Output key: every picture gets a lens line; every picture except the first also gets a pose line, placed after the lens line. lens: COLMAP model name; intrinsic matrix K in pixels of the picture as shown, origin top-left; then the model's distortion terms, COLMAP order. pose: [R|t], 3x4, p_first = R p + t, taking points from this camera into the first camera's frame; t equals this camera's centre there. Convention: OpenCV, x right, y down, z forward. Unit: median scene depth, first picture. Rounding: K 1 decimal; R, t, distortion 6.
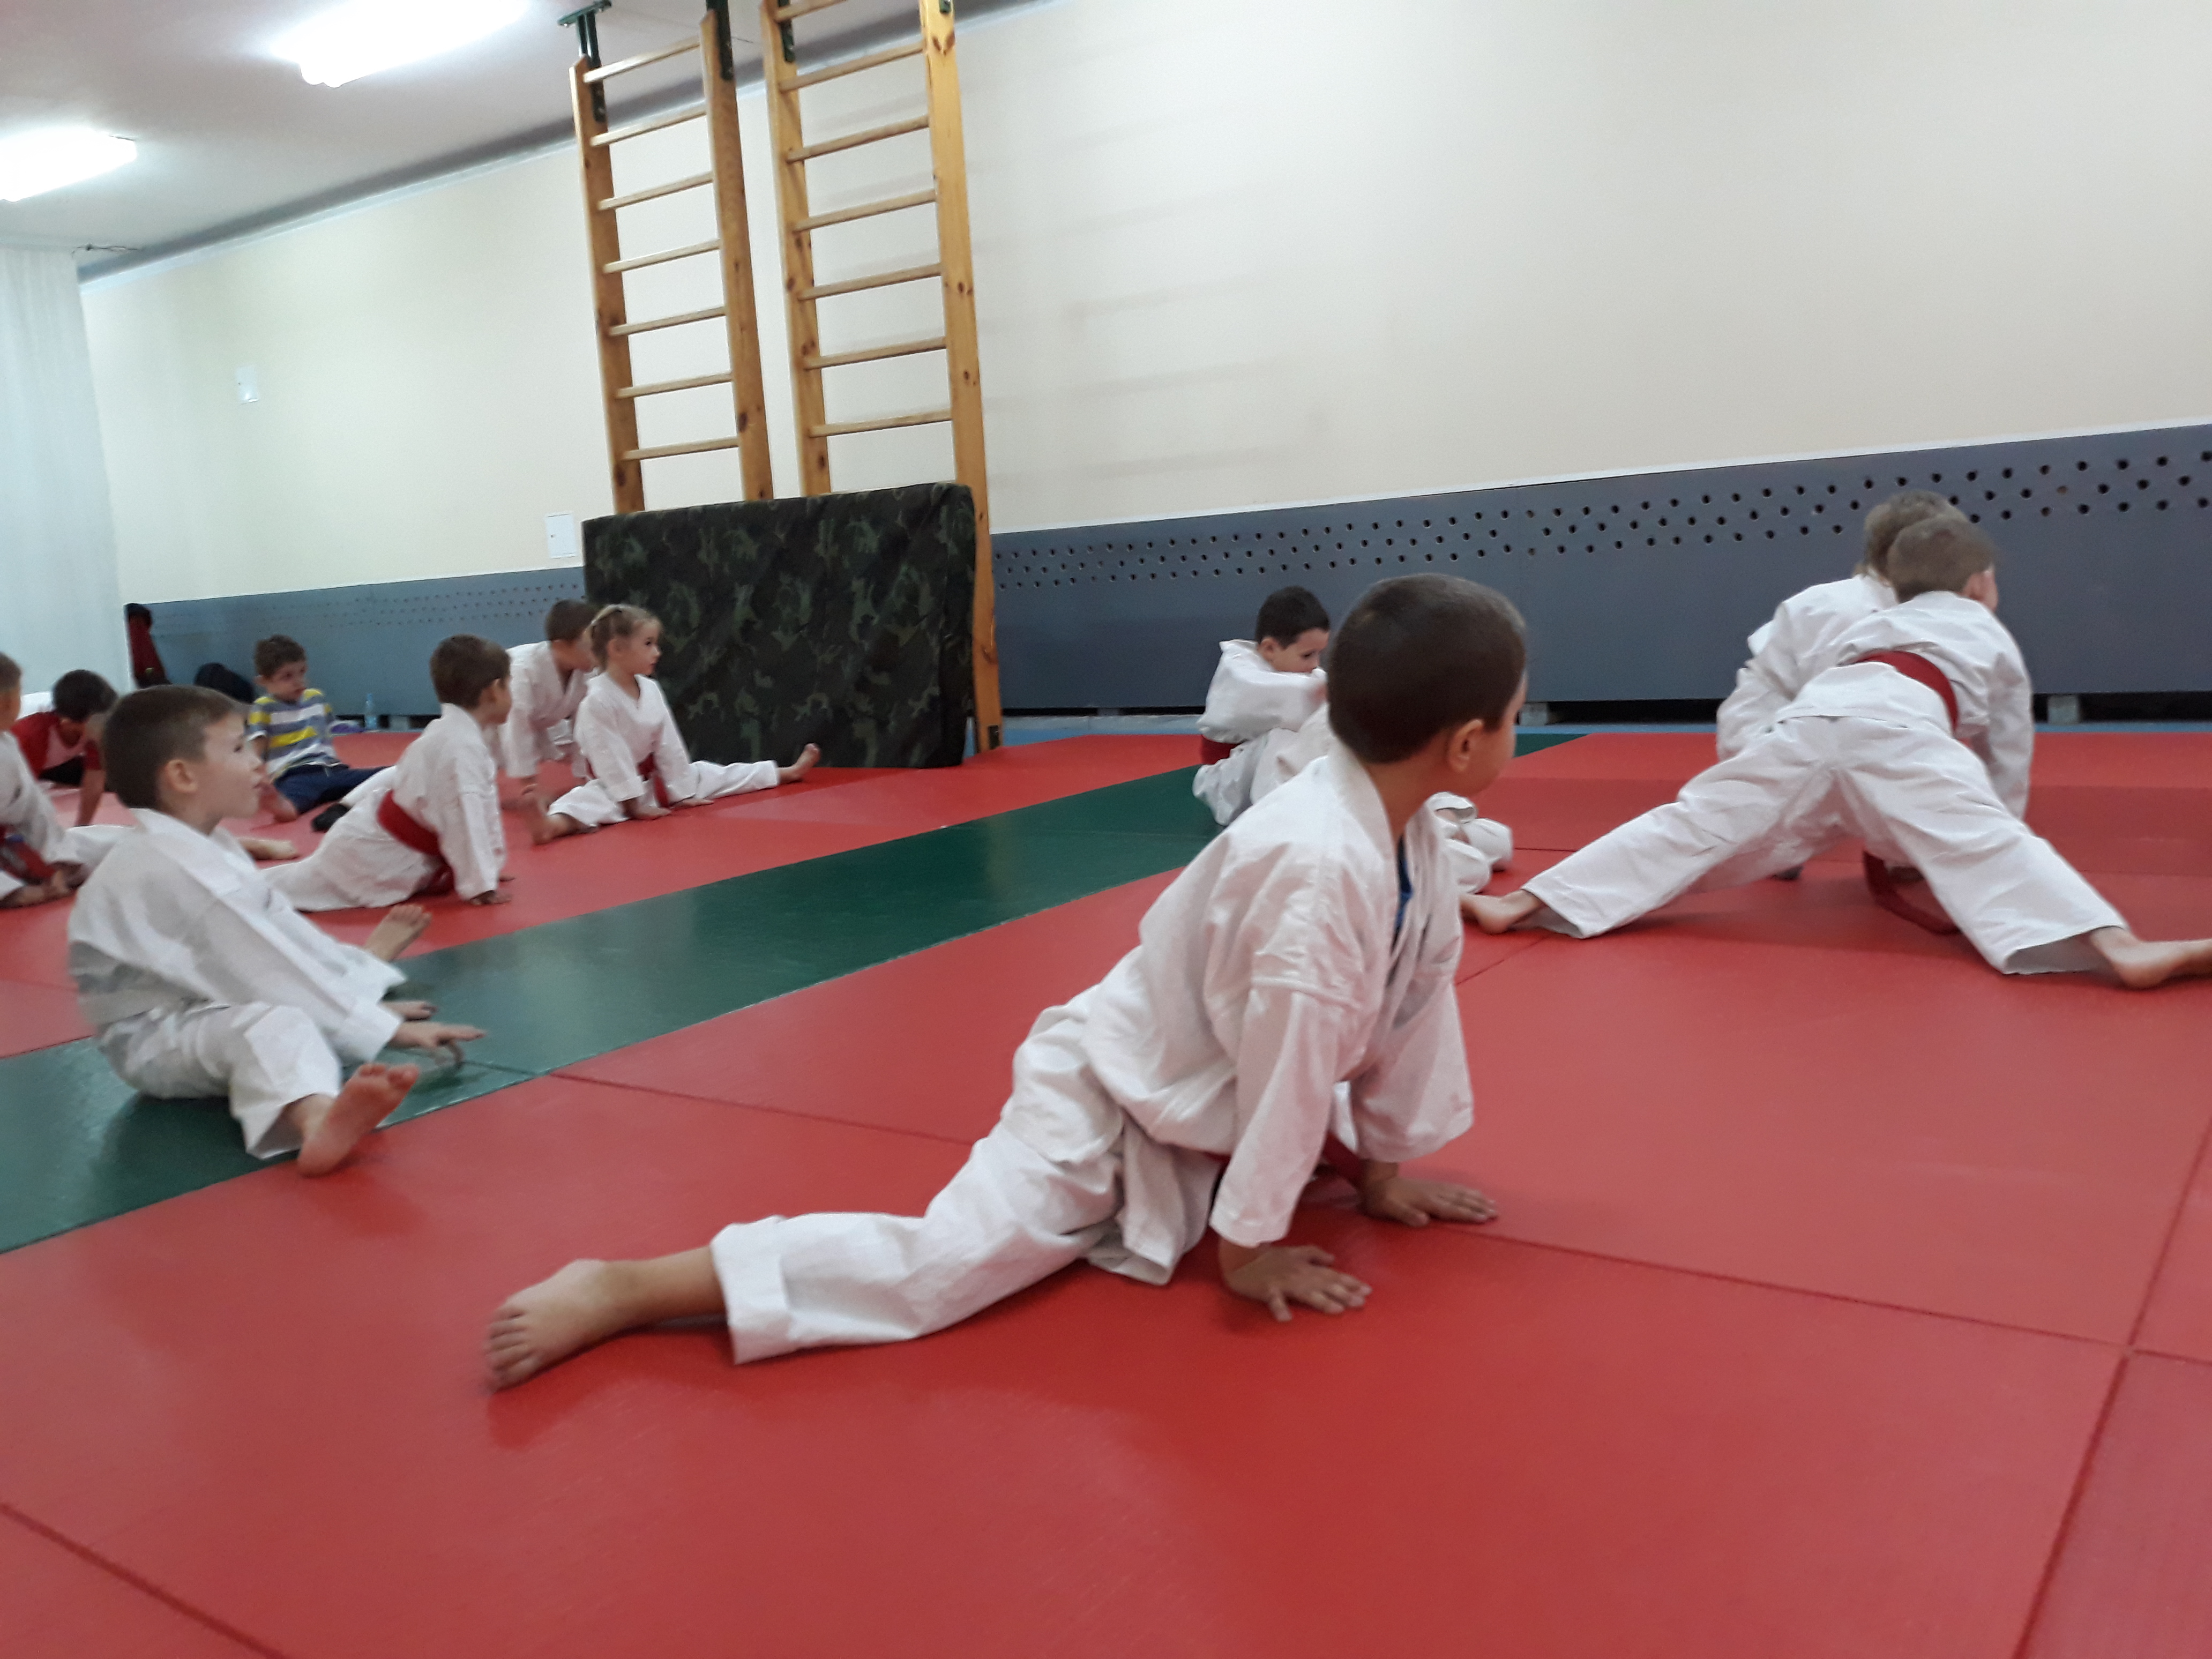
lens RADIAL K [[1804.8, 0, 1116.0], [0, 1804.8, 845.7], [0, 0, 1]] dist [0.129289, -0.356964]
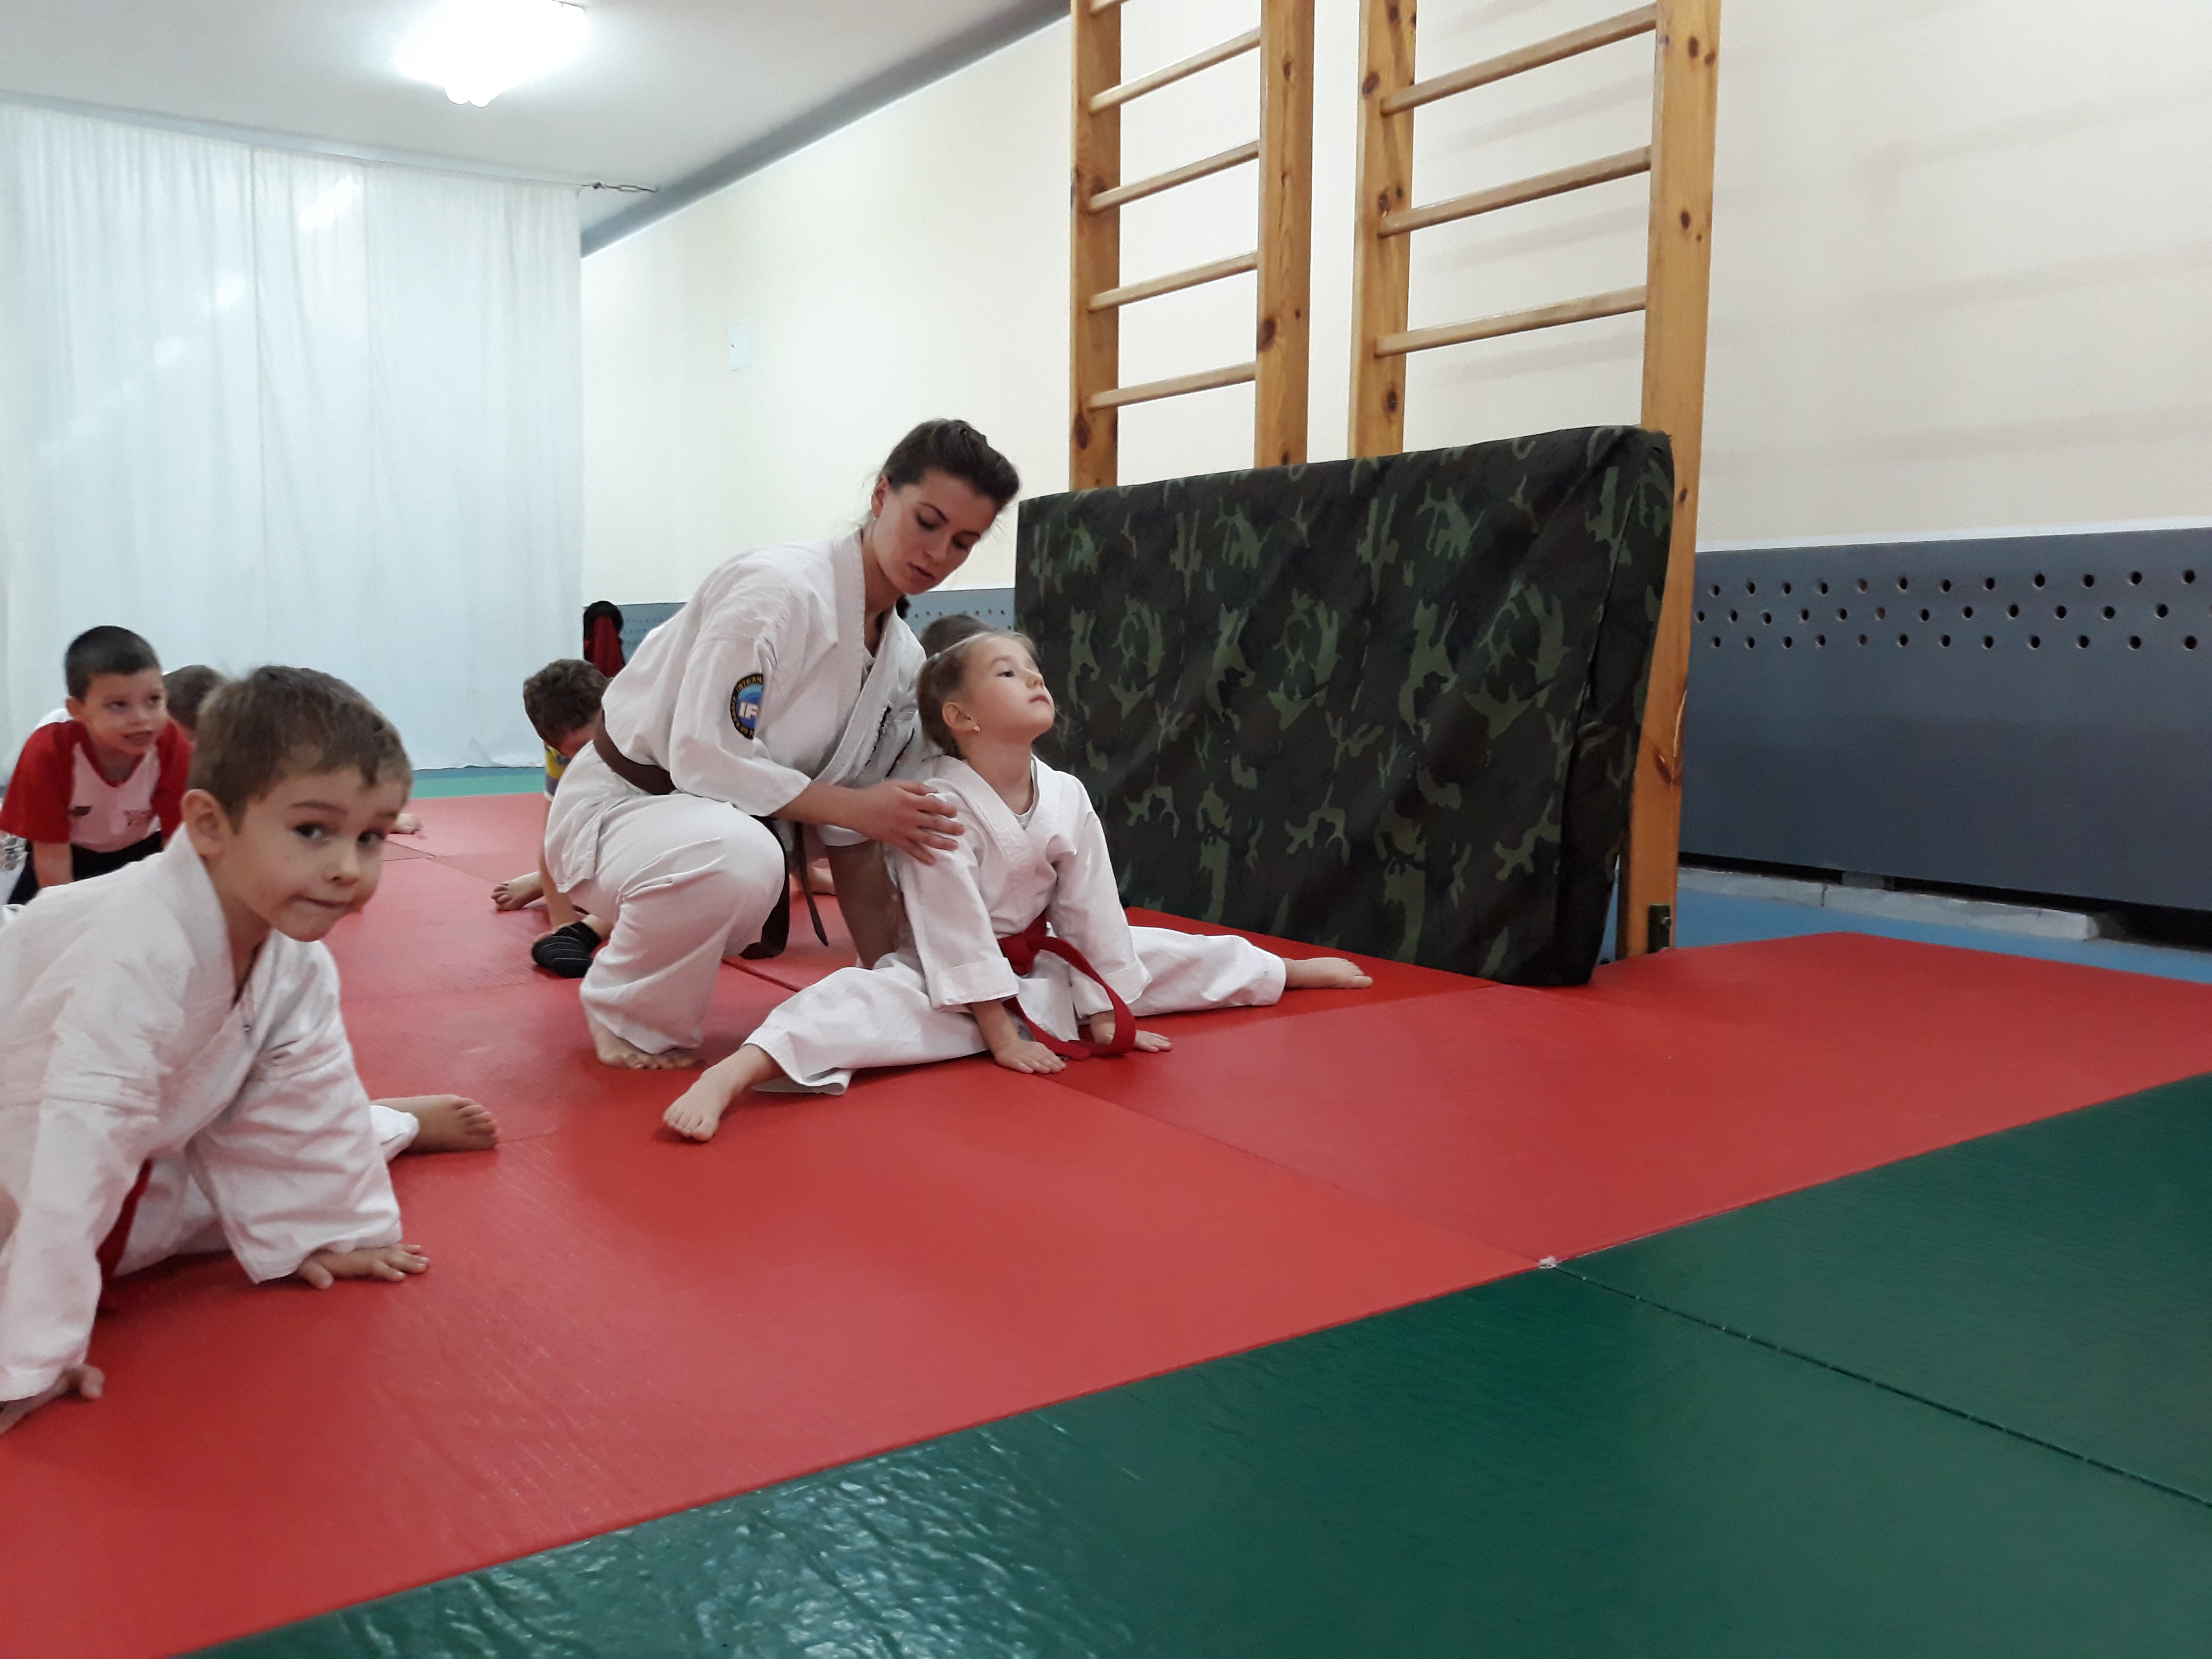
lens RADIAL K [[1804.8, 0, 1116.0], [0, 1804.8, 845.7], [0, 0, 1]] dist [0.129289, -0.356964]
pose [[0.943747, 0.103807, -0.313951, -0.051319], [-0.114885, 0.993234, -0.016938, -0.055250], [0.310069, 0.052053, 0.949288, 0.451014]]
